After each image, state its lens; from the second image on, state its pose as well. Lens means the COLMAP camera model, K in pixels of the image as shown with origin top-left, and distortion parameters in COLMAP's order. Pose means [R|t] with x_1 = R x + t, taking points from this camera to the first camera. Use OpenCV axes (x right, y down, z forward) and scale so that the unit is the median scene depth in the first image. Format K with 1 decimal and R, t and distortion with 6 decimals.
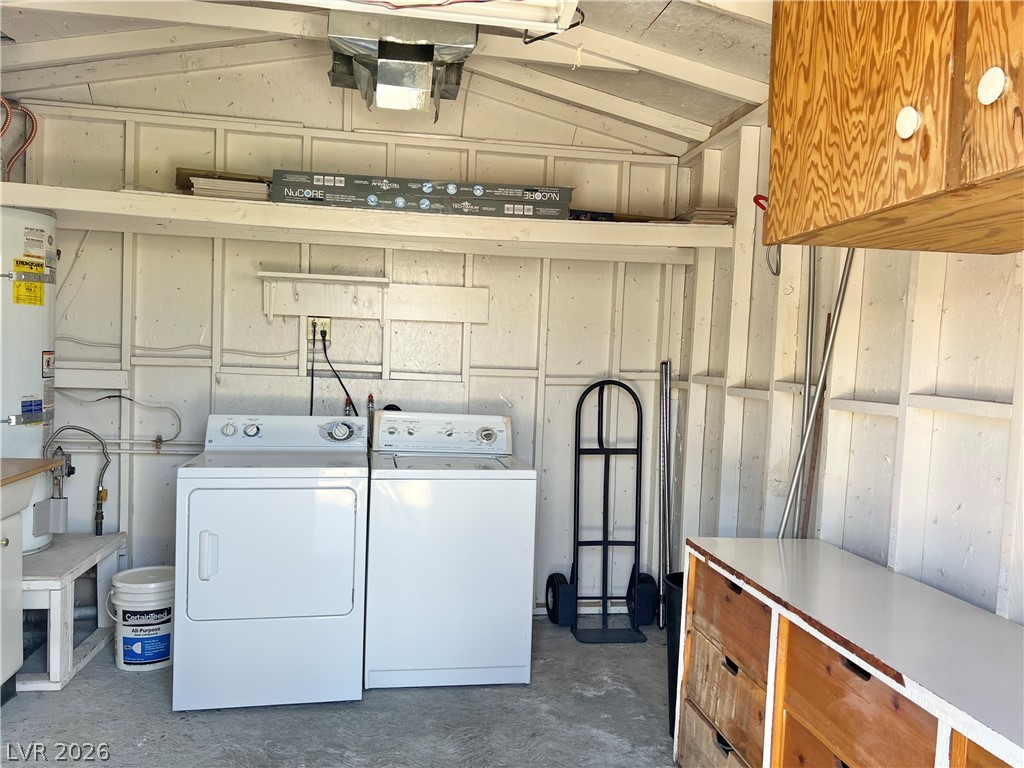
lens RADIAL K [[773.2, 0, 500.6], [0, 773.2, 387.9], [0, 0, 1]] dist [0.043534, -0.048360]
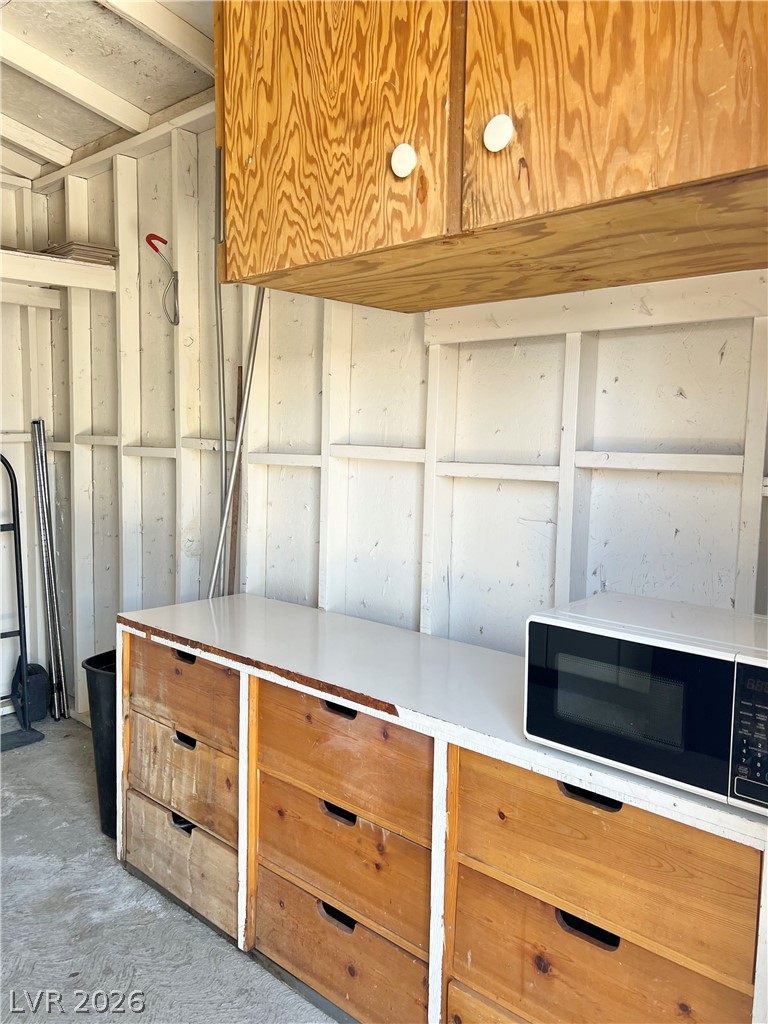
lens RADIAL K [[773.2, 0, 383.6], [0, 773.2, 508.3], [0, 0, 1]] dist [0.043534, -0.048360]
pose [[0.768337, -0.087619, 0.634020, -0.075716], [0.040479, 0.995255, 0.088486, 0.004098], [-0.638765, -0.042322, 0.768237, 0.115747]]
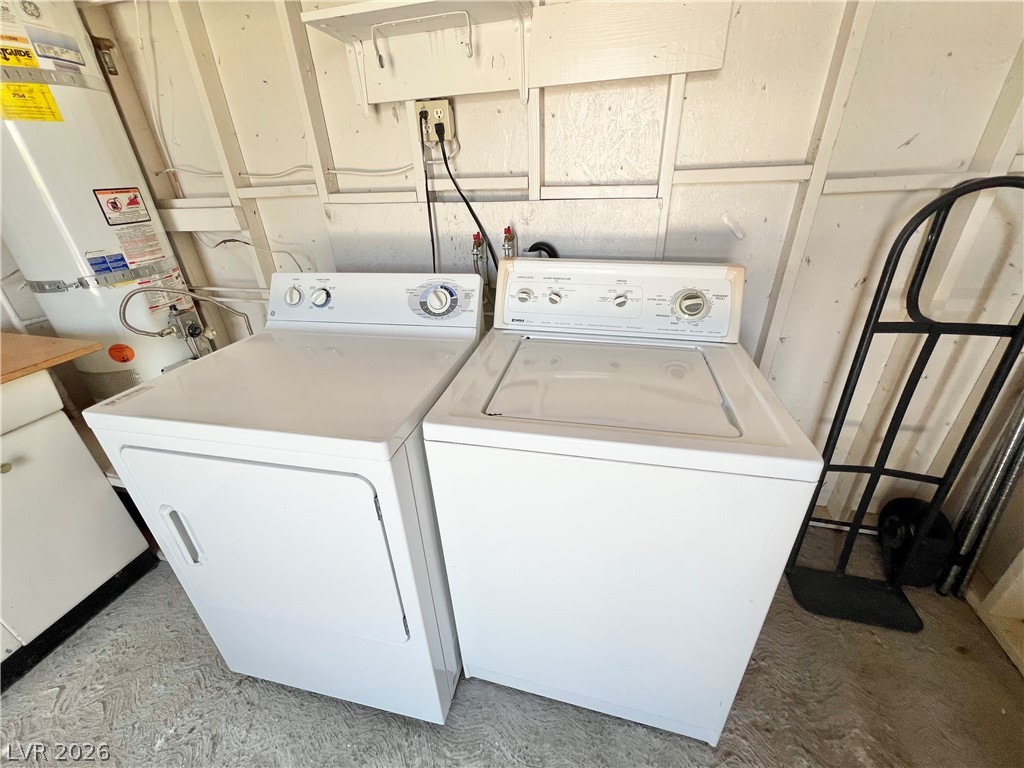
lens RADIAL K [[413.3, 0, 507.3], [0, 413.3, 386.1], [0, 0, 1]] dist [-0.002487, 0.000701]
pose [[0.916709, 0.118022, -0.381727, -0.025751], [0.054809, 0.909203, 0.412729, -0.019539], [0.395778, -0.399274, 0.827006, 0.917753]]
